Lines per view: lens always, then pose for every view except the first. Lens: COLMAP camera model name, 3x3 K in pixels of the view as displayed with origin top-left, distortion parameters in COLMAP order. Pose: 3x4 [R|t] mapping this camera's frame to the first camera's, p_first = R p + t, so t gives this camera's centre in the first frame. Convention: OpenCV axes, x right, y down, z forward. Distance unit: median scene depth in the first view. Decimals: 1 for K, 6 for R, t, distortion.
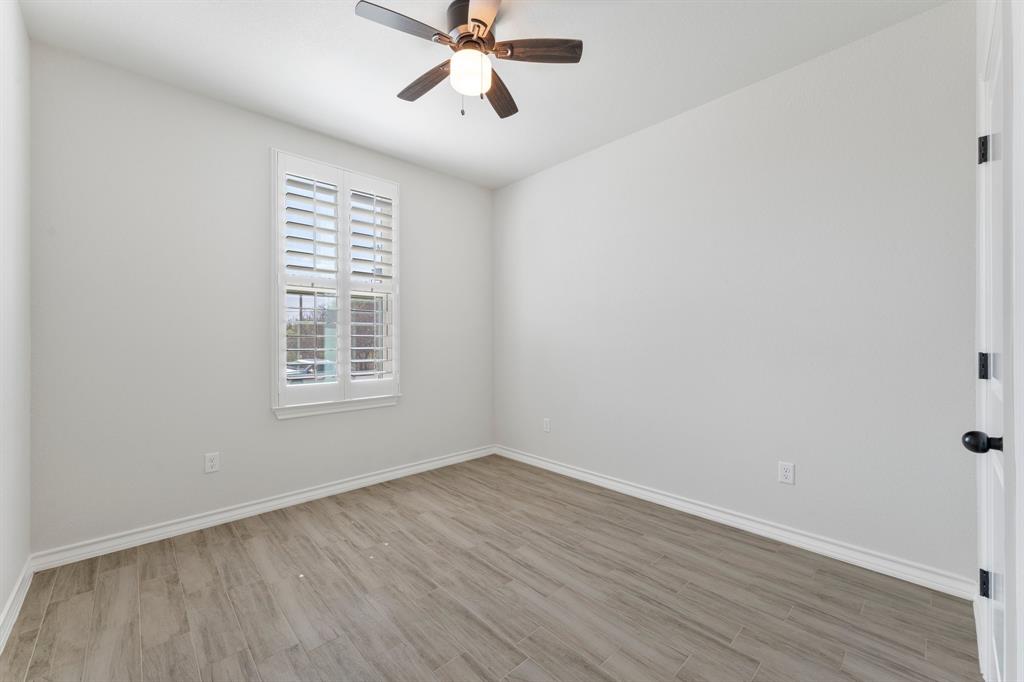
lens RADIAL K [[403.6, 0, 510.7], [0, 403.6, 342.4], [0, 0, 1]] dist [0.001211, -0.000064]
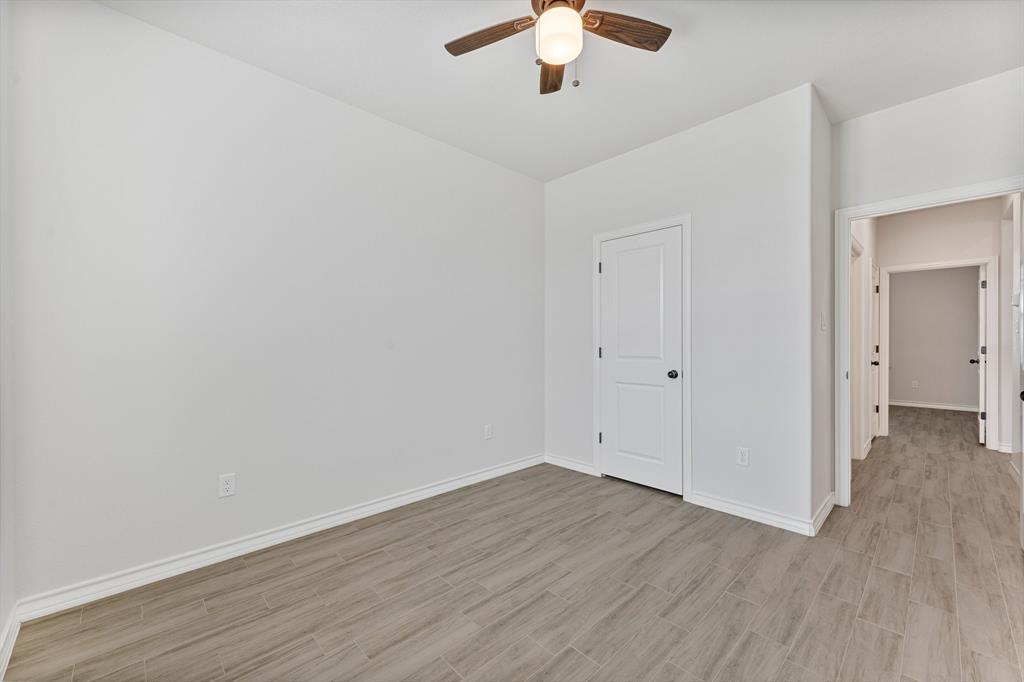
lens RADIAL K [[403.6, 0, 510.7], [0, 403.6, 342.4], [0, 0, 1]] dist [0.001211, -0.000064]
pose [[-0.000248, 0.002902, 0.999996, -0.860452], [0.006432, 0.999975, -0.002900, -0.006027], [-0.999979, 0.006431, -0.000267, 0.963918]]
